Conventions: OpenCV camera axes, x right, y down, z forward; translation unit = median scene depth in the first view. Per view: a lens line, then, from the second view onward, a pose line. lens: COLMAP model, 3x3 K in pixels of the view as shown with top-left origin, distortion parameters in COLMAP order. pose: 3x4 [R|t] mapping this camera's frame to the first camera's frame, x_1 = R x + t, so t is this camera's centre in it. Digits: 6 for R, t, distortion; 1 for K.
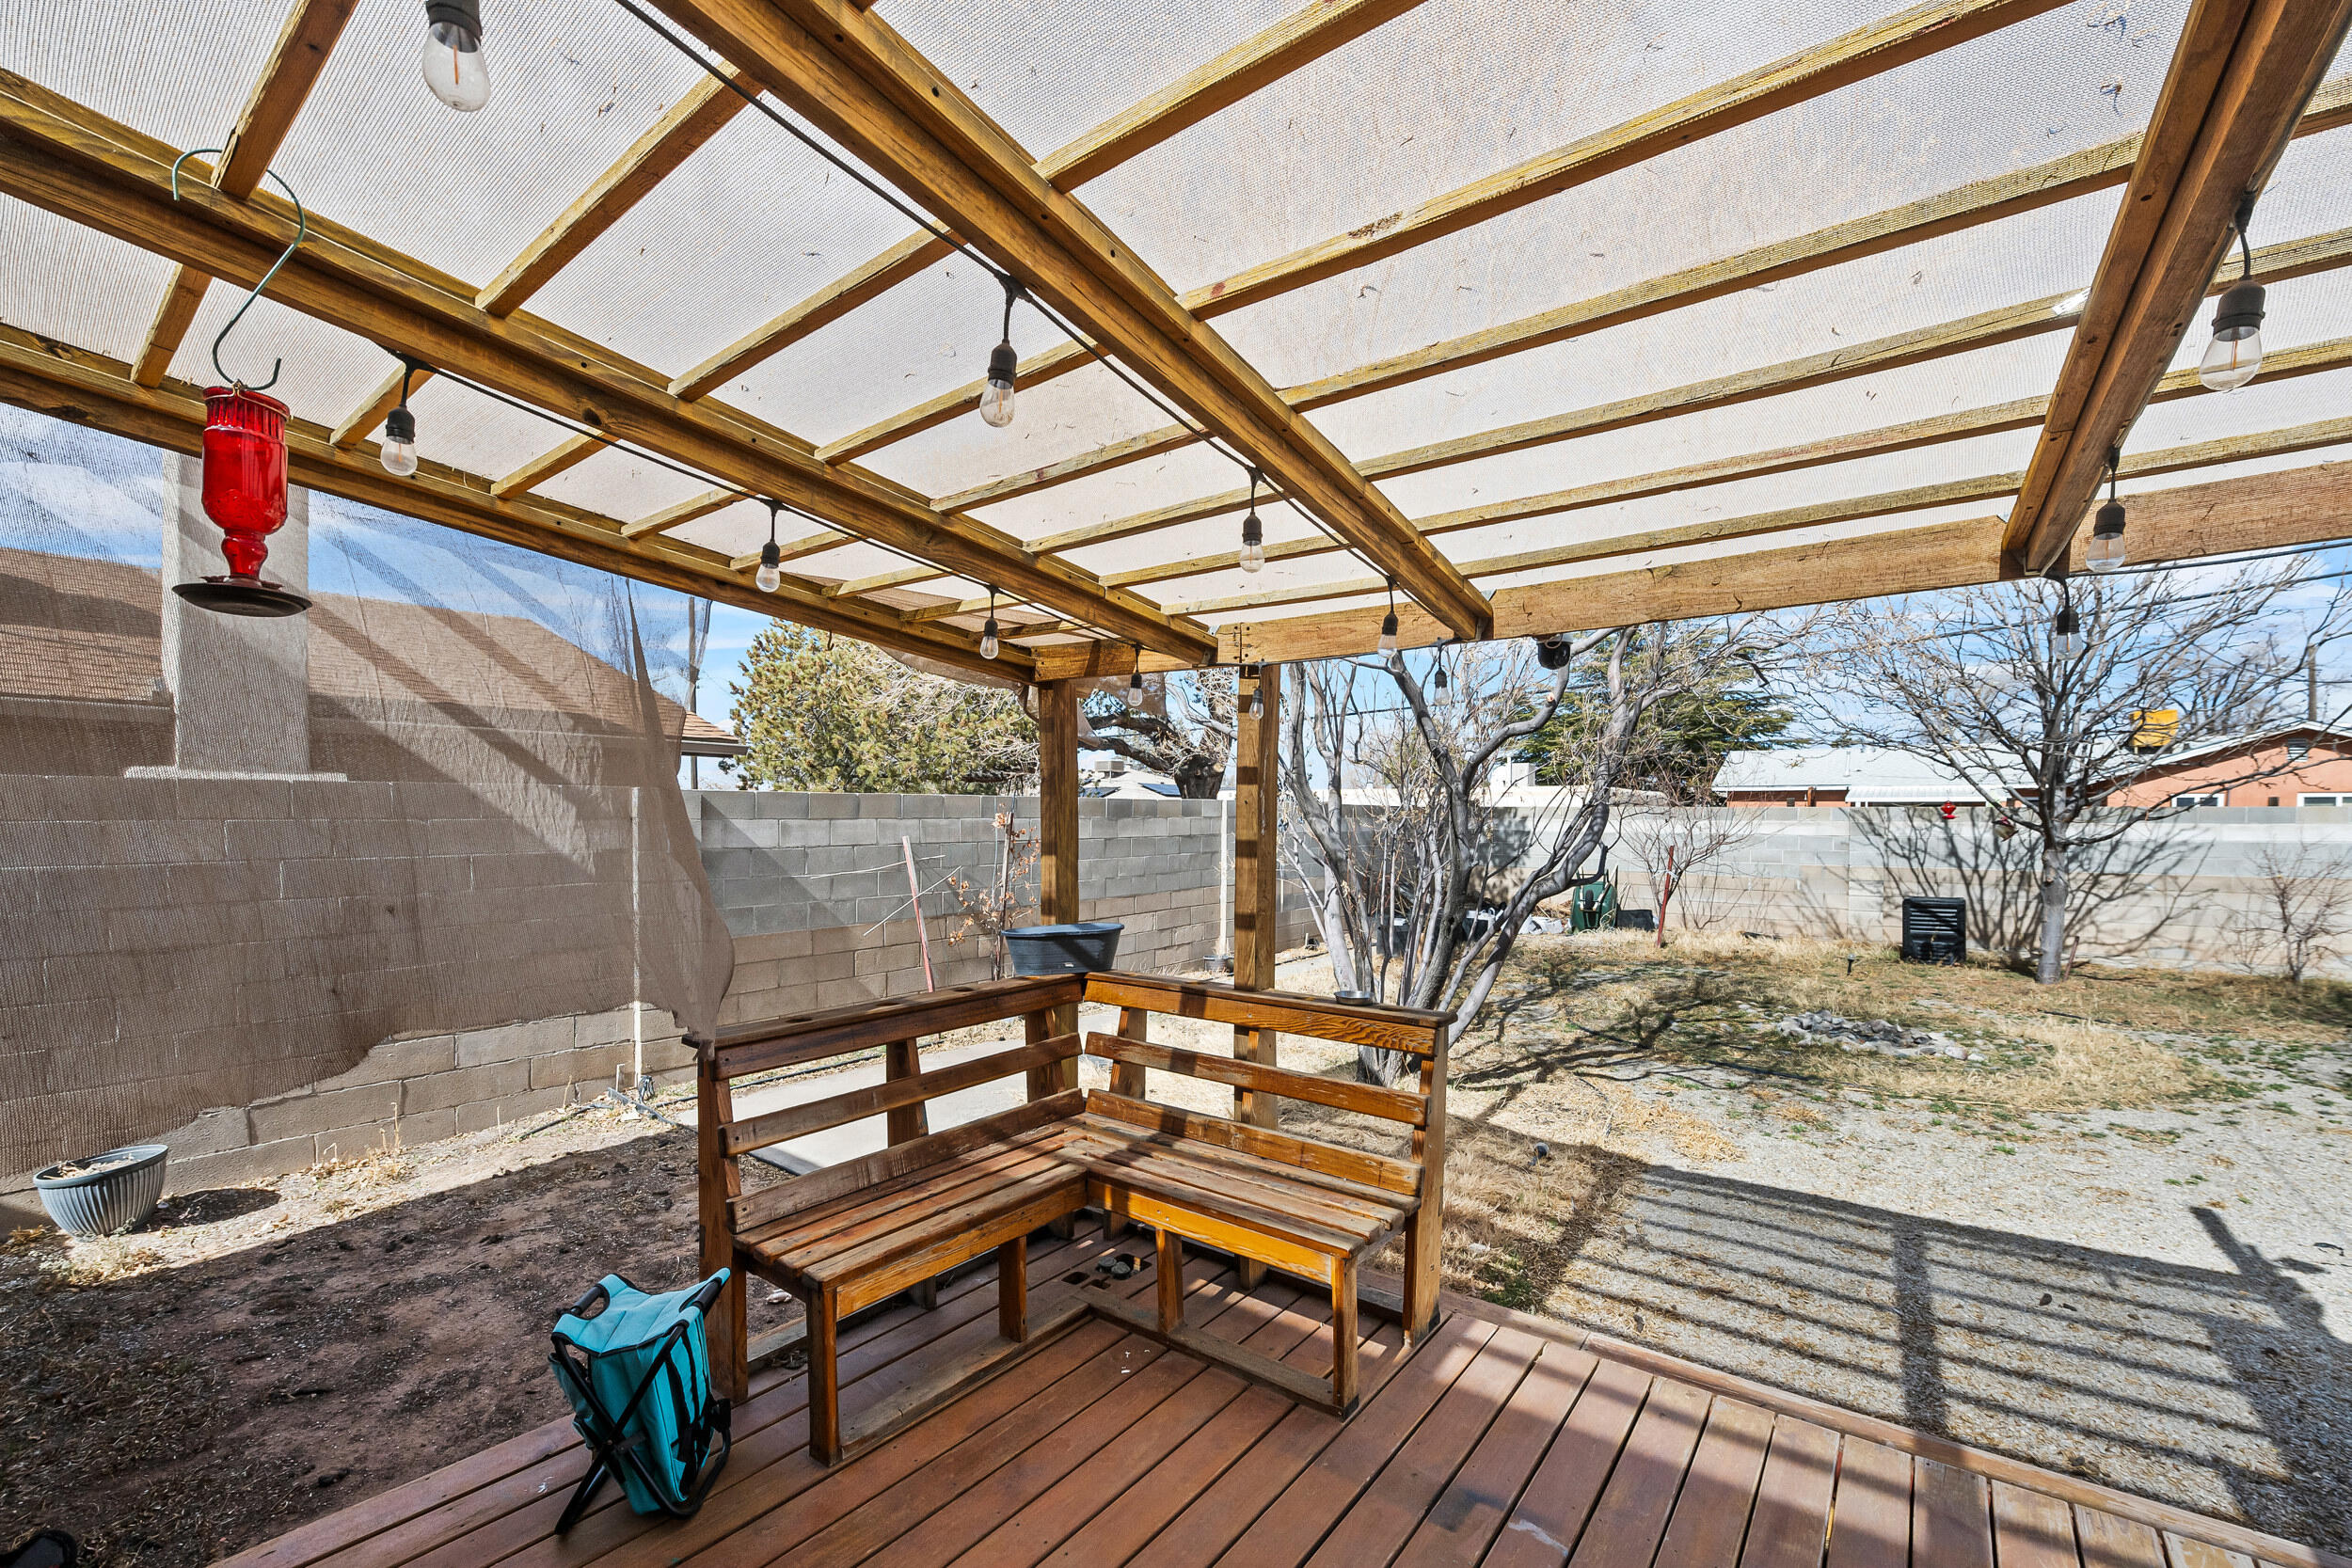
lens RADIAL K [[959.8, 0, 1176.4], [0, 959.8, 840.2], [0, 0, 1]] dist [-0.018859, -0.000190]
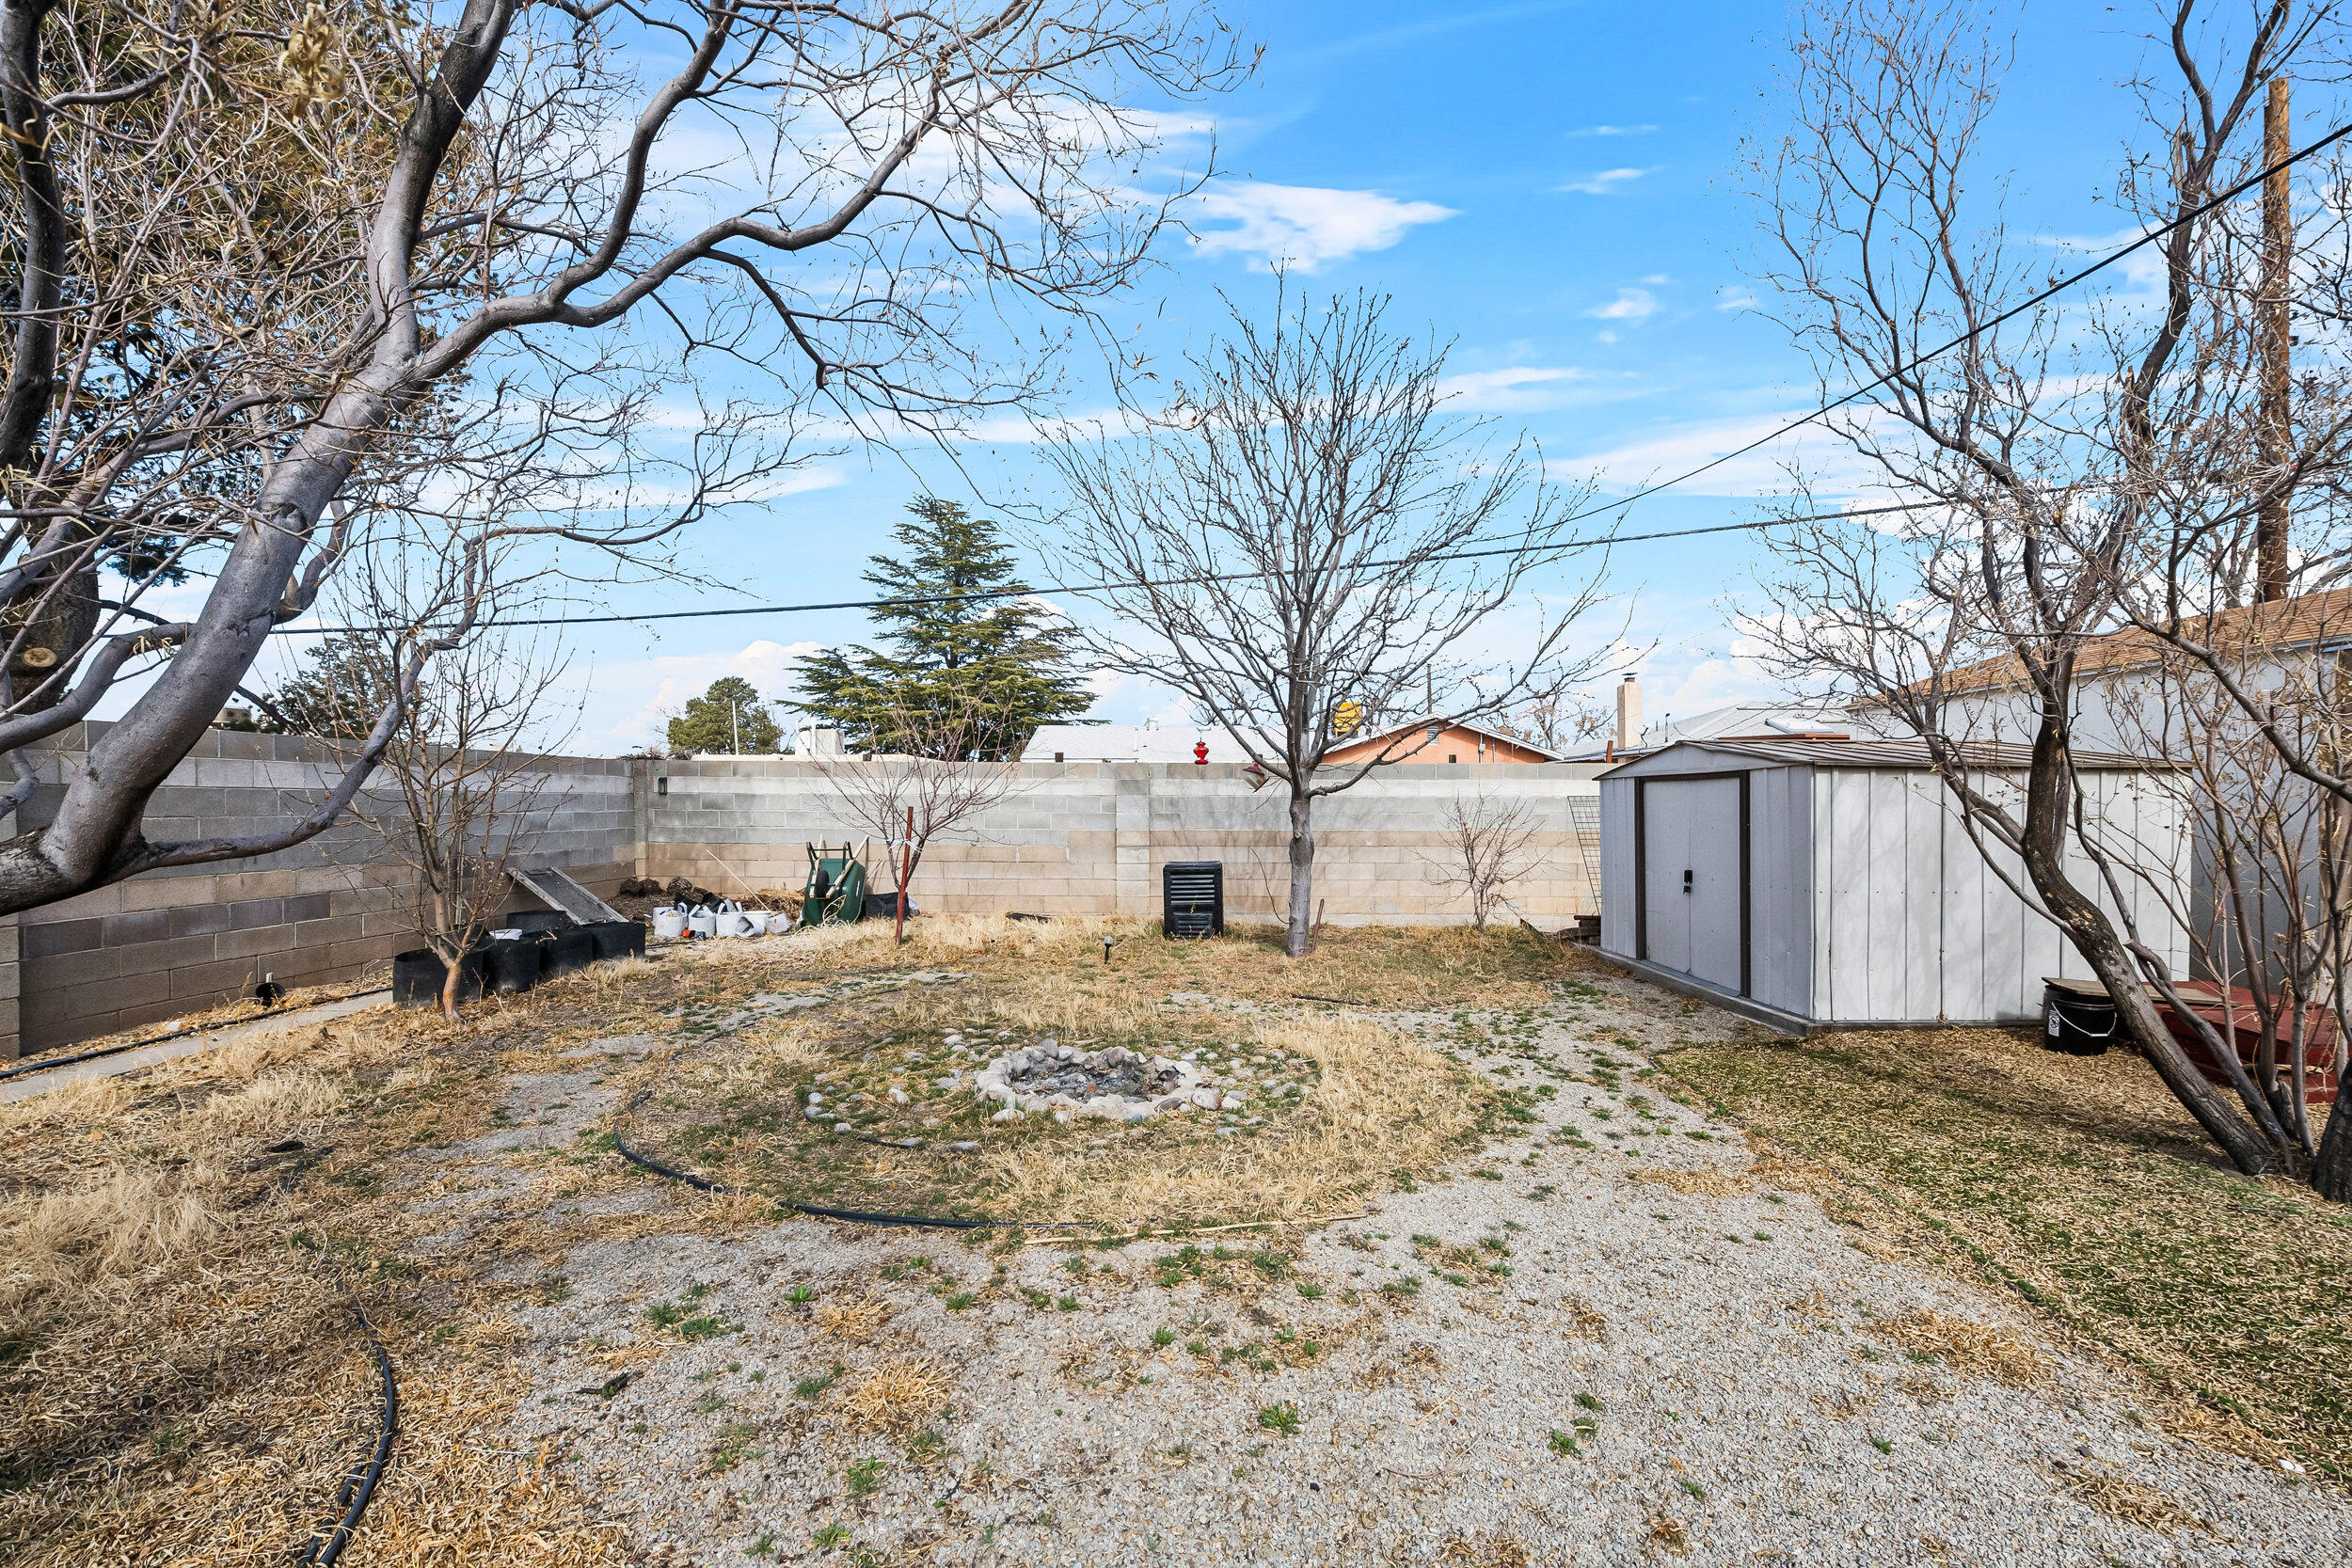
lens RADIAL K [[977.7, 0, 1175.7], [0, 977.7, 792.0], [0, 0, 1]] dist [-0.011713, -0.000244]
pose [[0.801689, 0.002811, 0.597735, 0.299715], [0.016241, 0.999517, -0.026482, 0.023789], [-0.597521, 0.030938, 0.801256, 0.347288]]
